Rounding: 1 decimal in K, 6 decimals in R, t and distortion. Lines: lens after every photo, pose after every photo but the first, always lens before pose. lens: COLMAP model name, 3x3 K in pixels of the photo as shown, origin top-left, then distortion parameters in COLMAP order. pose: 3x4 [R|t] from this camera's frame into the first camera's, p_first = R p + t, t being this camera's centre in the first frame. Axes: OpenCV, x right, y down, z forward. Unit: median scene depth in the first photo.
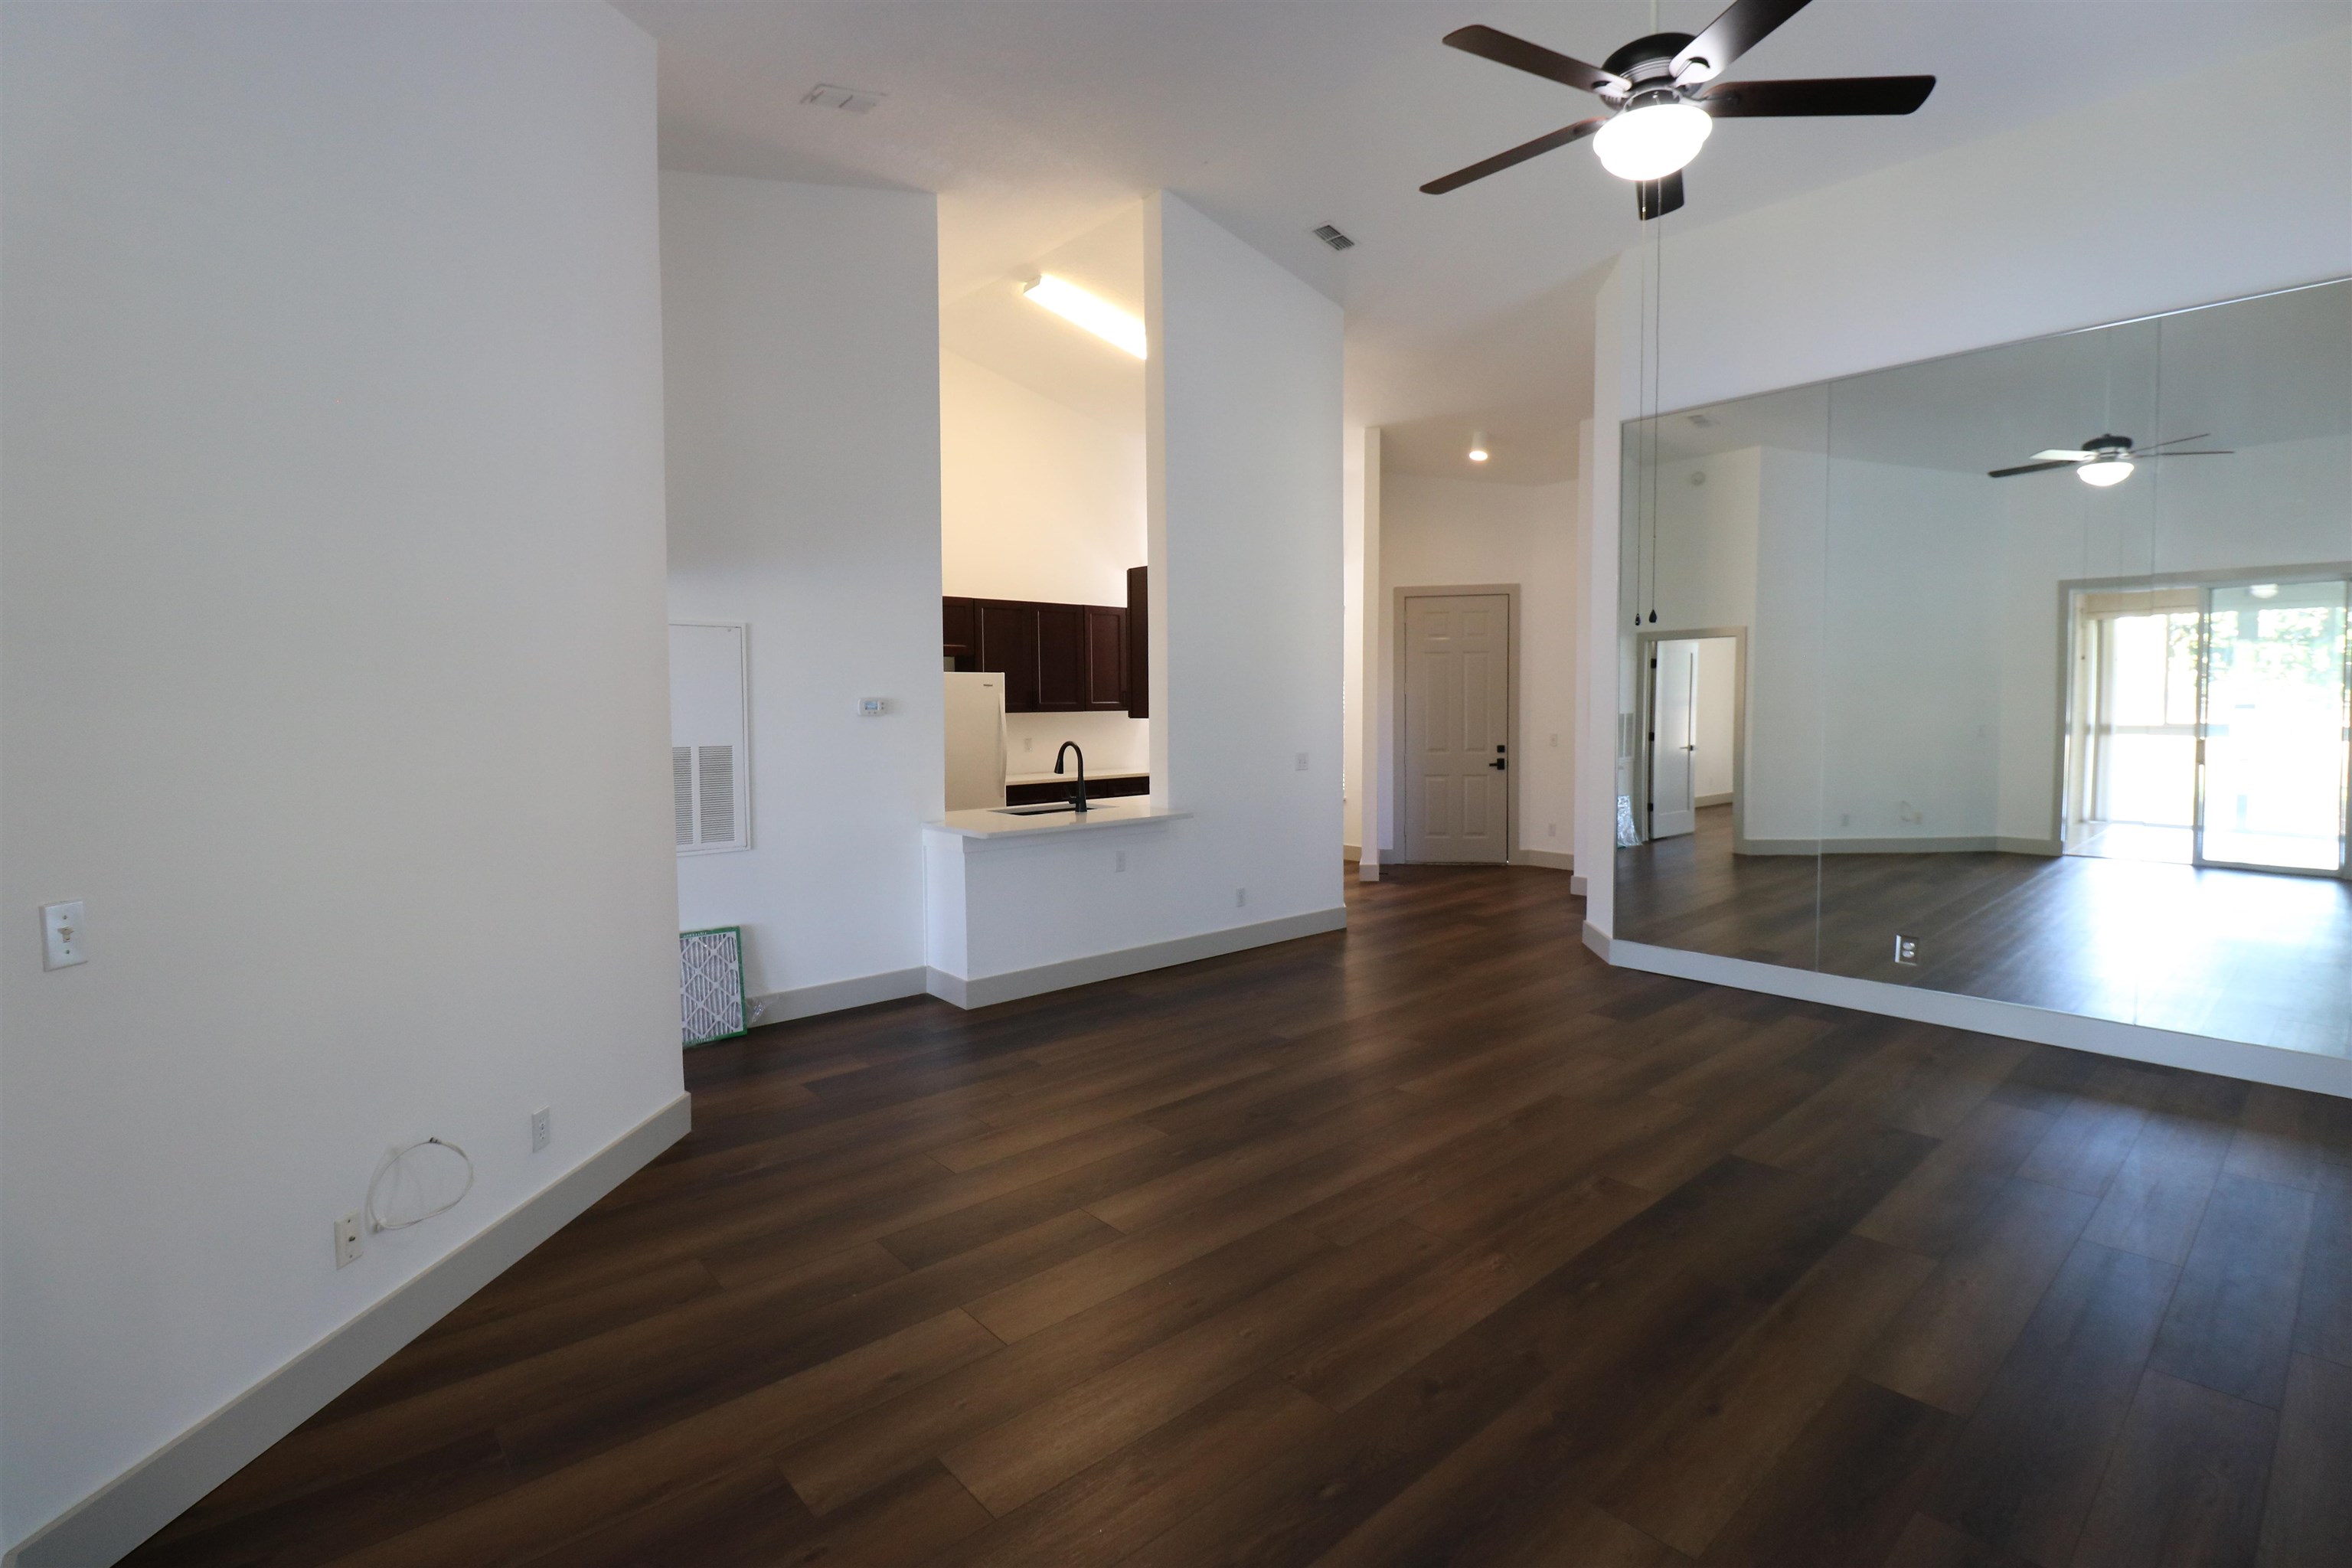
lens RADIAL K [[1098.4, 0, 1188.0], [0, 1098.4, 772.0], [0, 0, 1]] dist [0.003721, -0.012250]
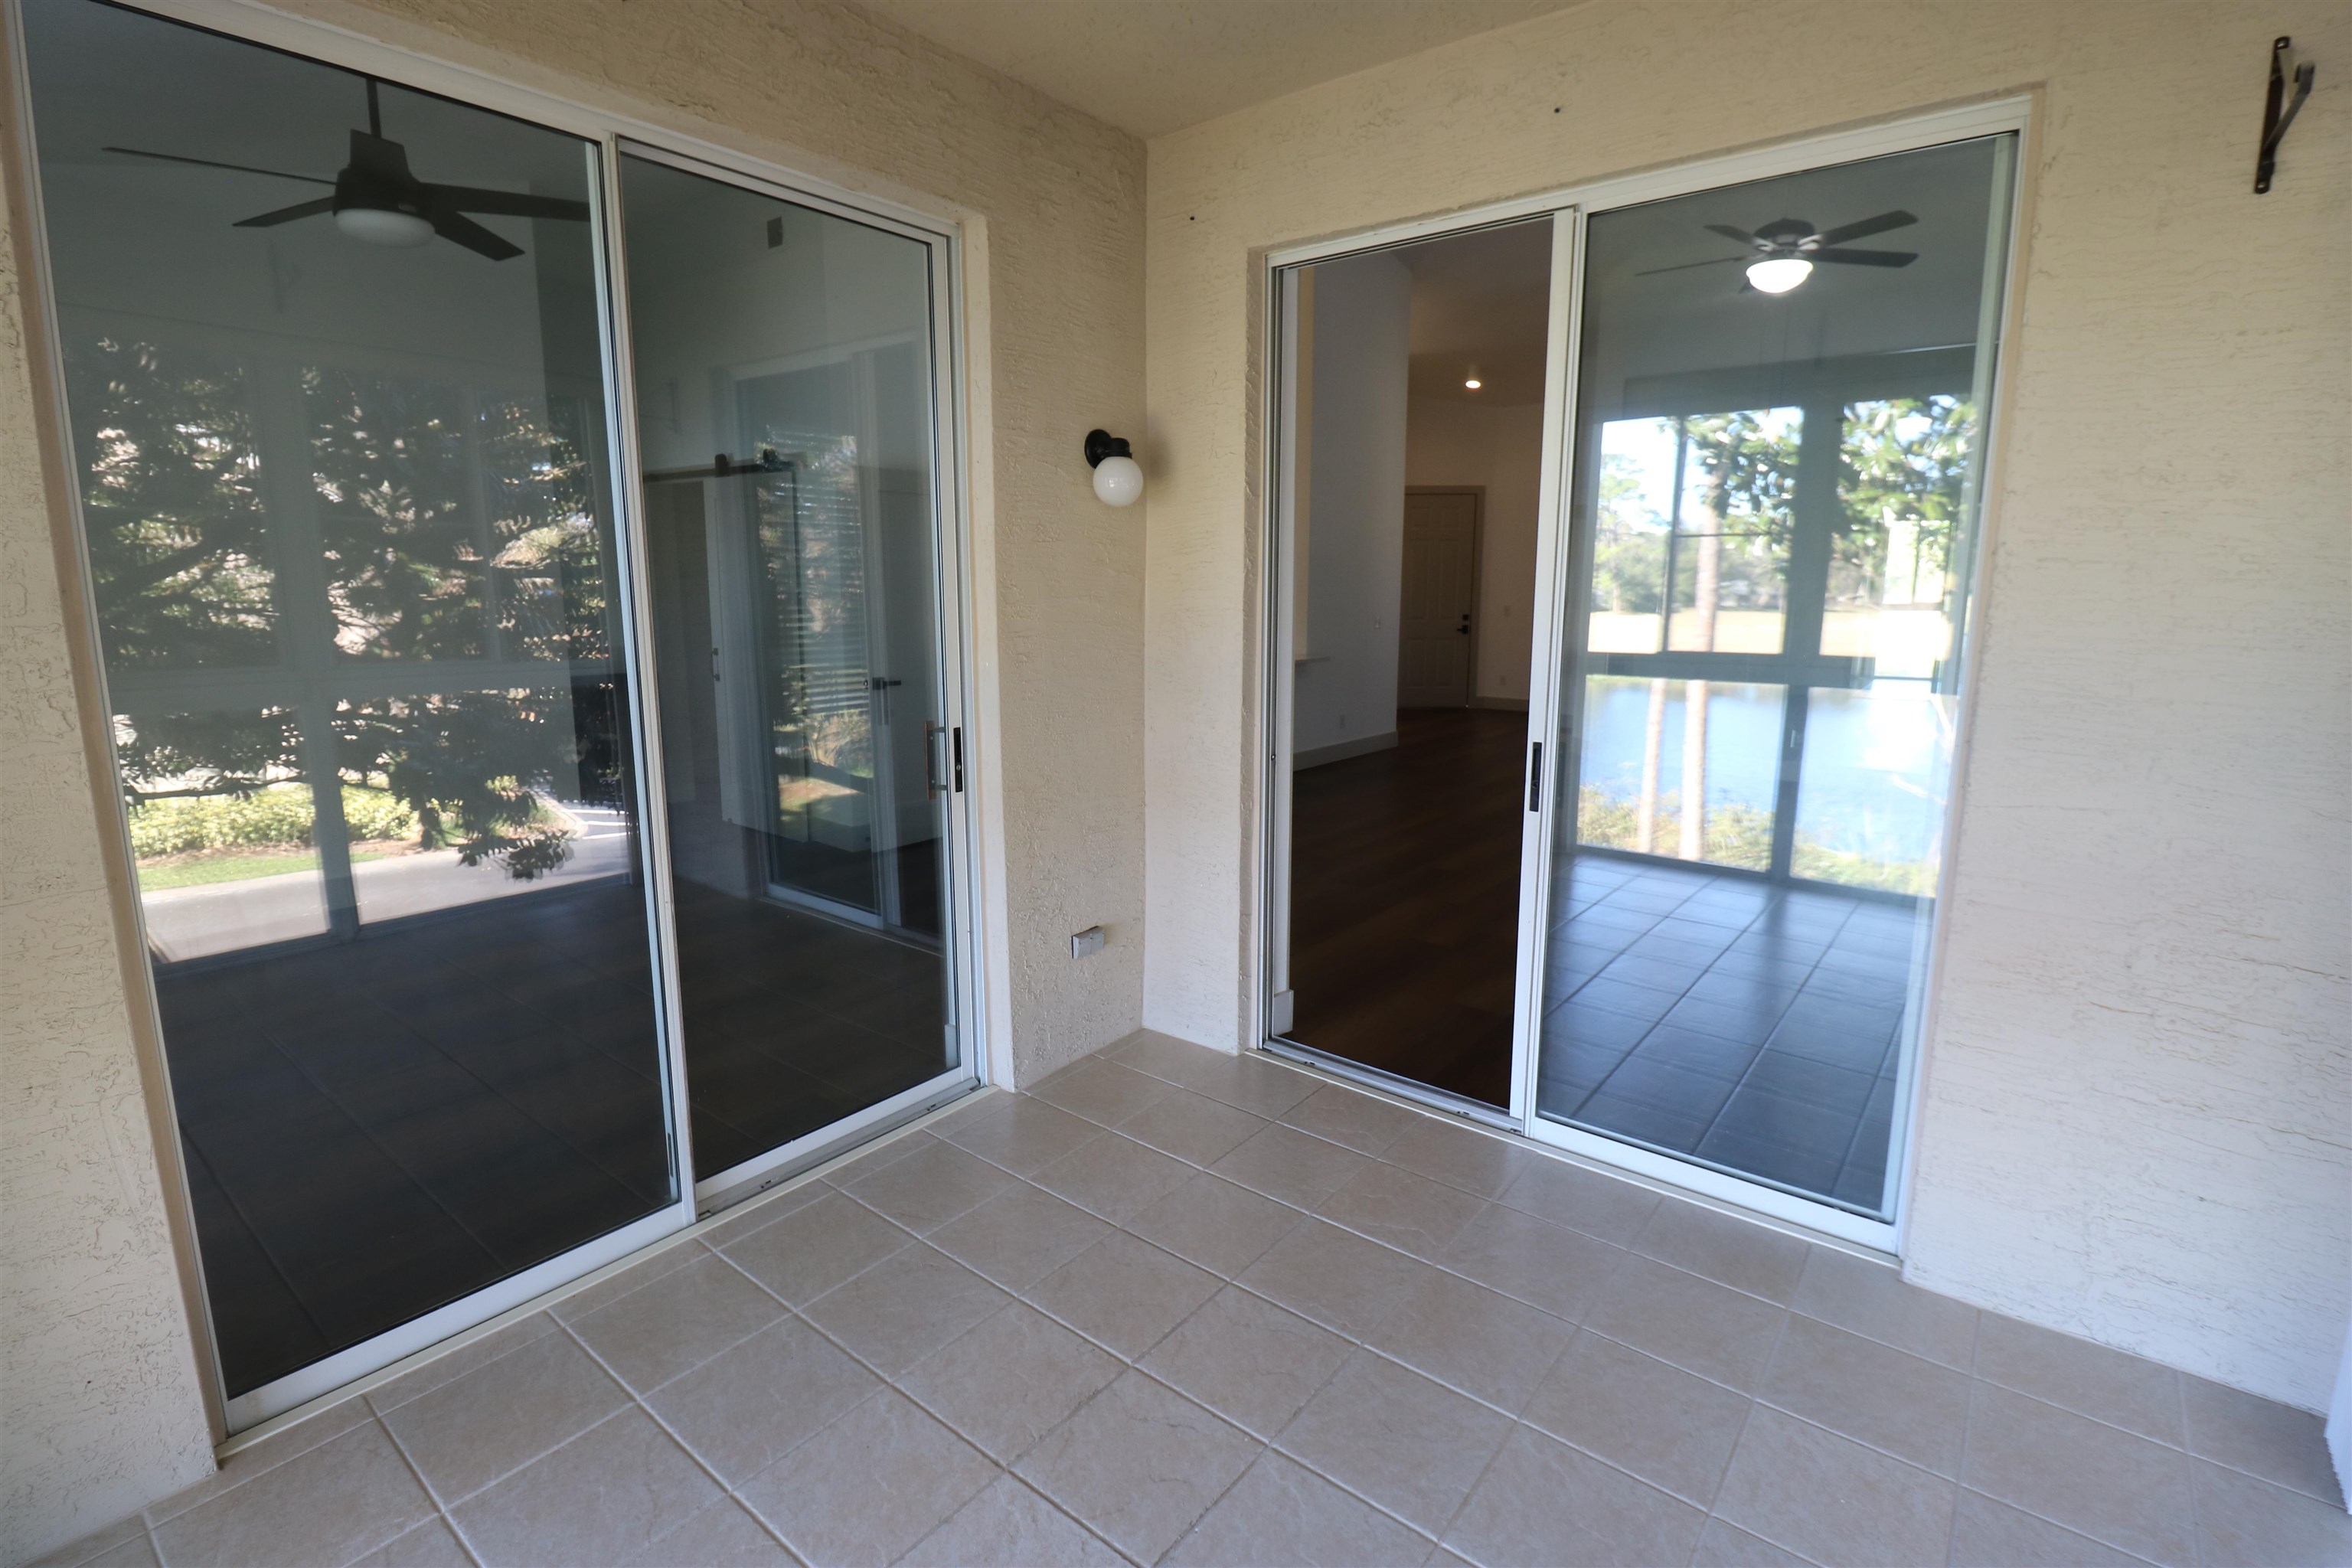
lens RADIAL K [[1098.4, 0, 1188.0], [0, 1098.4, 772.0], [0, 0, 1]] dist [0.003721, -0.012250]
pose [[0.984691, -0.020132, 0.173145, -0.502218], [0.001360, 0.994165, 0.107865, 0.037876], [-0.174306, -0.105978, 0.978972, -0.415074]]
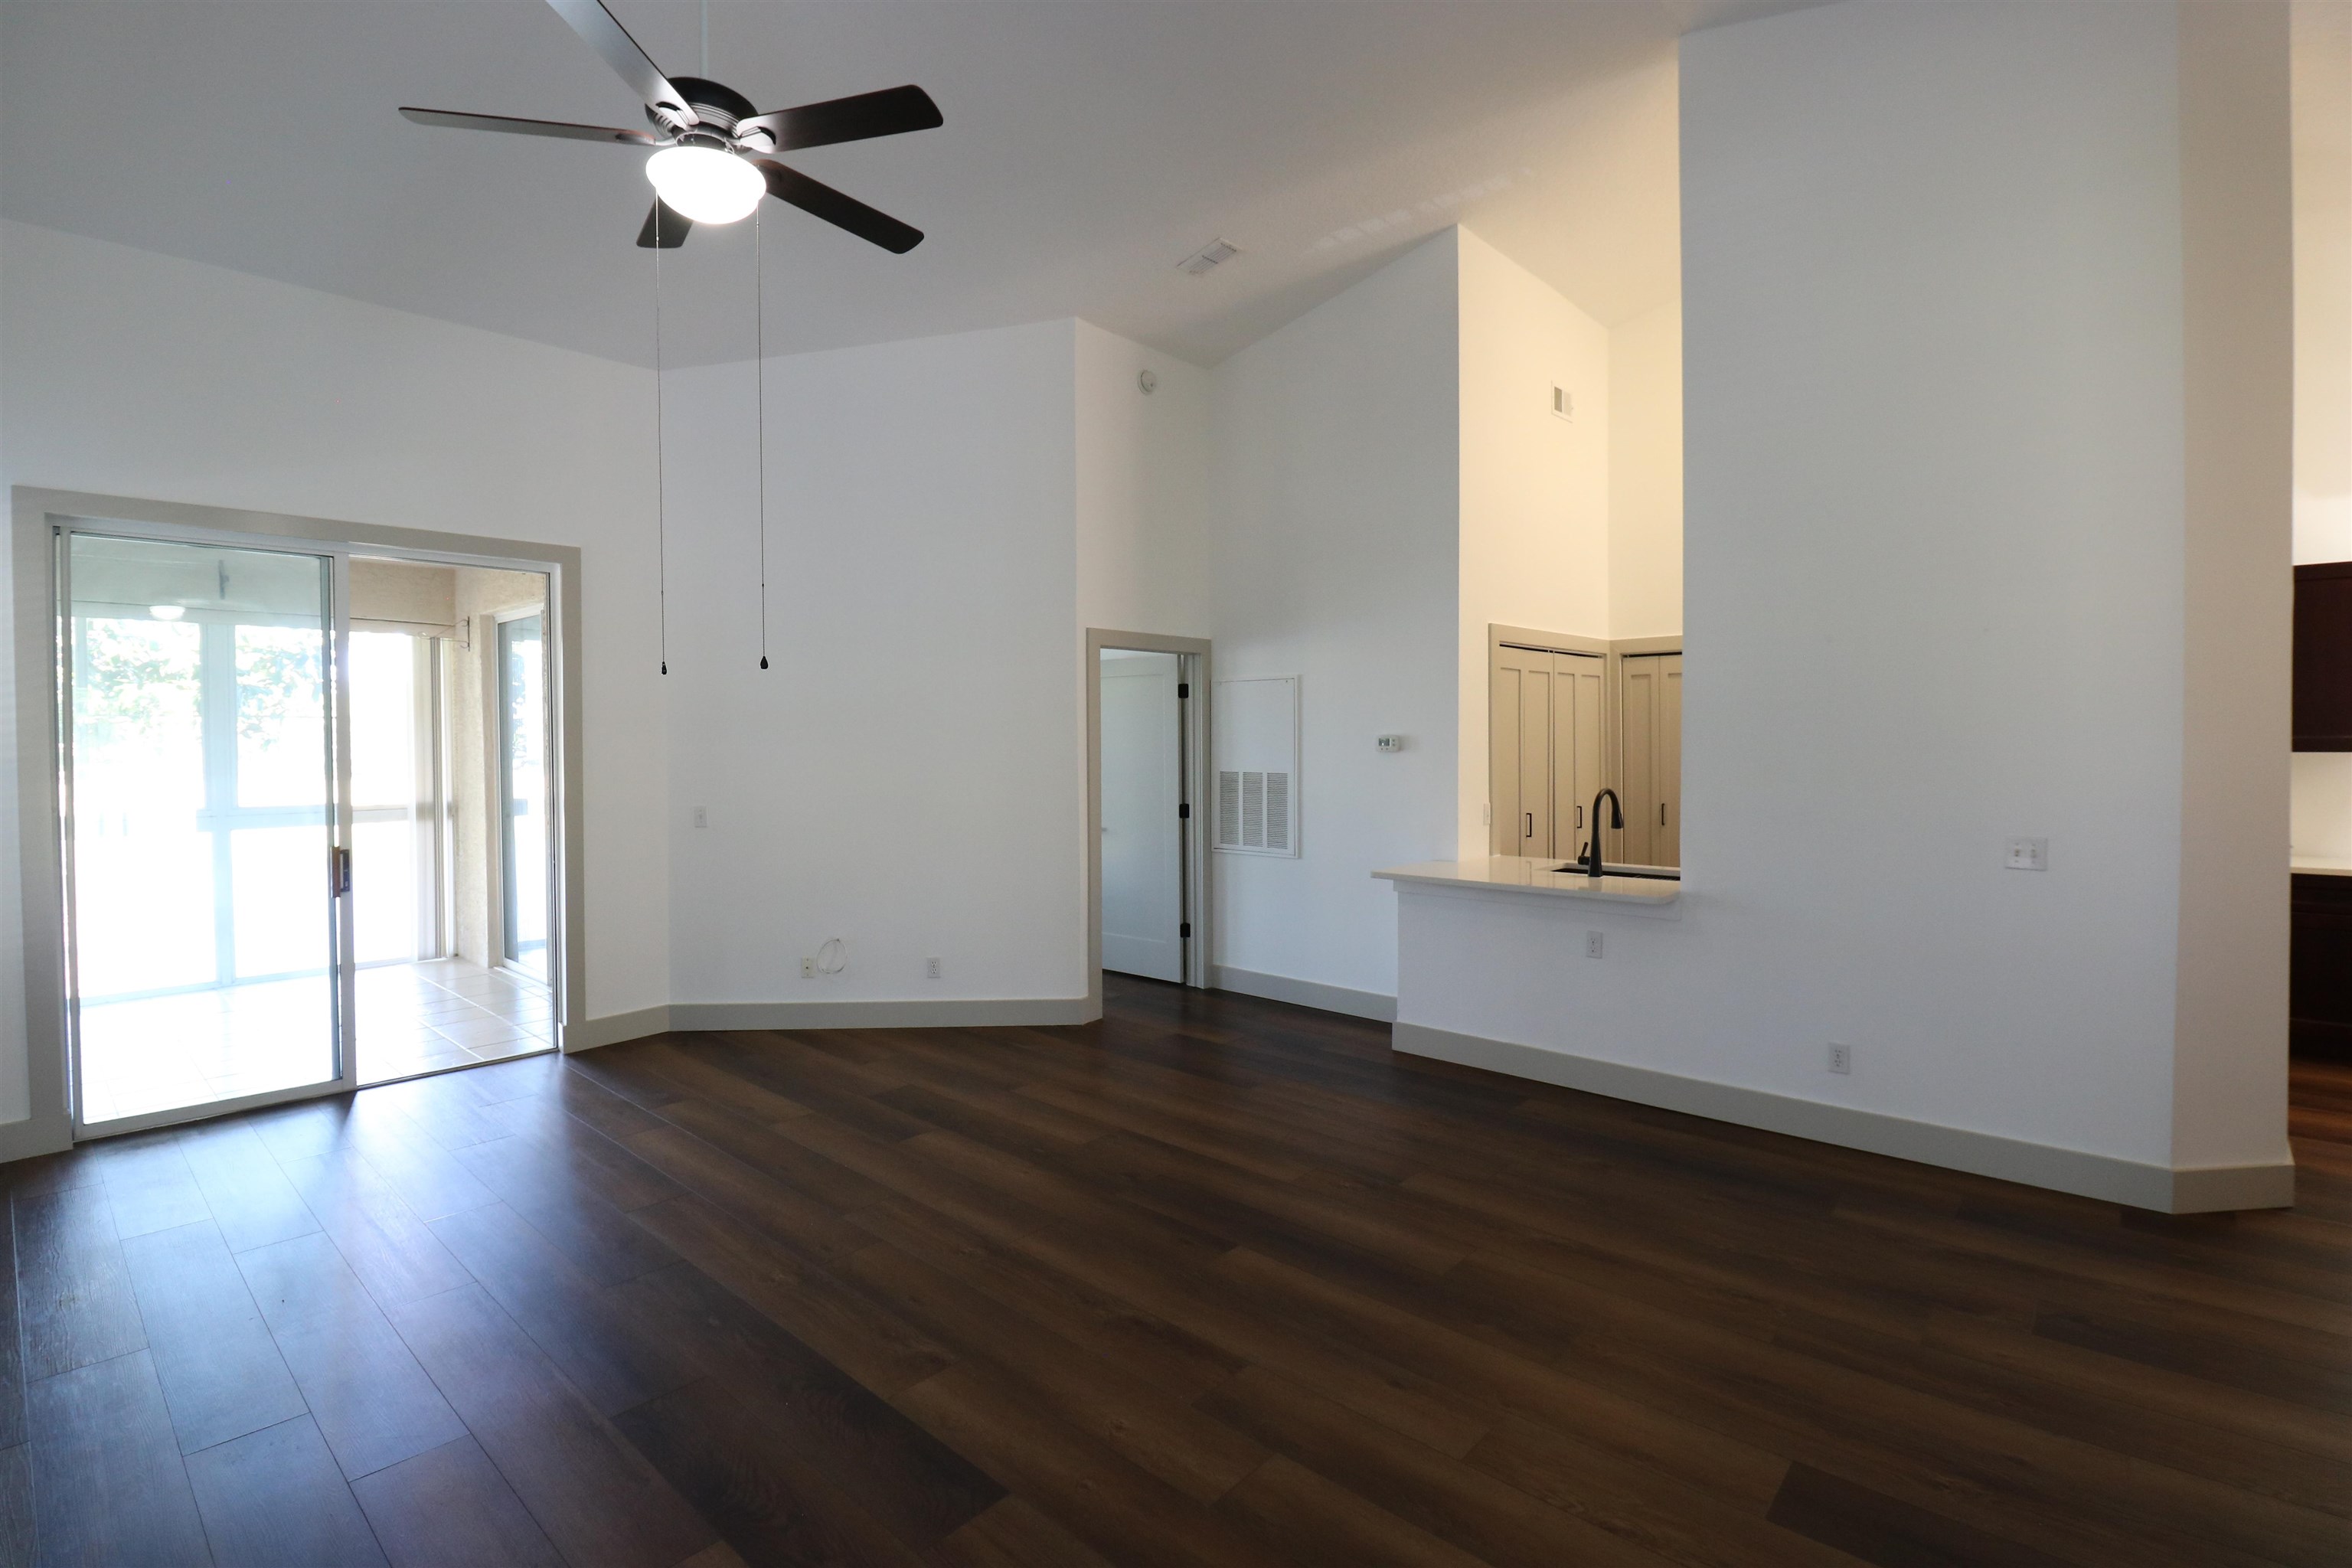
lens RADIAL K [[1102.8, 0, 1183.7], [0, 1102.8, 746.3], [0, 0, 1]] dist [0.004119, 0.000349]
pose [[0.106486, 0.012825, -0.994231, 0.819484], [-0.061865, 0.998065, 0.006249, -0.054933], [0.992388, 0.060843, 0.107074, 0.743988]]
